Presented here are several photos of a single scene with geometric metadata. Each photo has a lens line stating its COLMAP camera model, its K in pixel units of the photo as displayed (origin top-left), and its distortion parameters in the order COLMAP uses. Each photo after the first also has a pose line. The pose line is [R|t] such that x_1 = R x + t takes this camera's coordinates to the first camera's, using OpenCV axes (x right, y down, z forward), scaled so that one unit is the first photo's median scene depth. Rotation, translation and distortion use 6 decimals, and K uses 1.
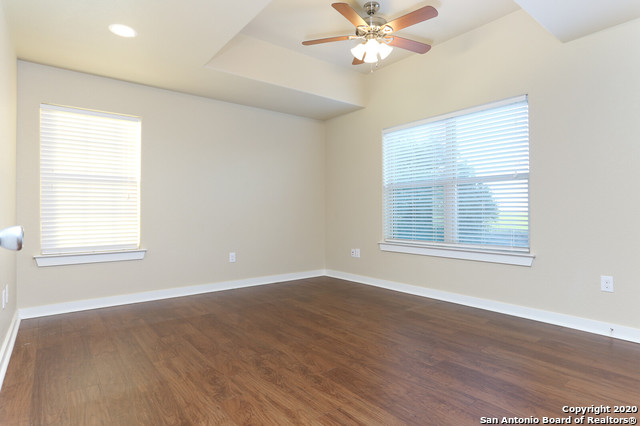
lens RADIAL K [[345.4, 0, 321.1], [0, 345.4, 215.4], [0, 0, 1]] dist [-0.004312, 0.000330]
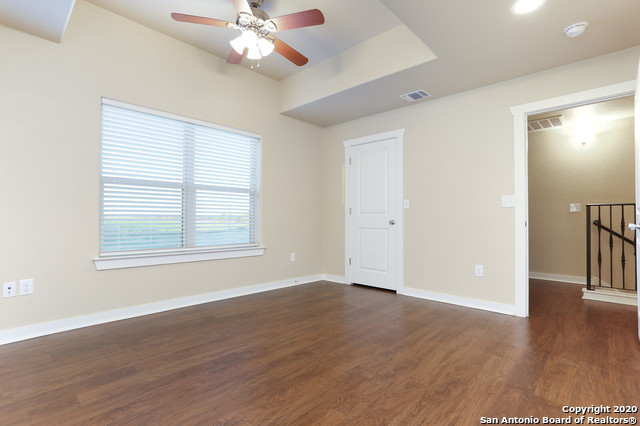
lens RADIAL K [[314.3, 0, 321.5], [0, 314.3, 213.9], [0, 0, 1]] dist [-0.002411, 0.003551]
pose [[-0.168435, 0.027203, 0.985337, -0.946692], [-0.004727, 0.999585, -0.028404, 0.013042], [-0.985701, -0.009442, -0.168237, 1.251574]]
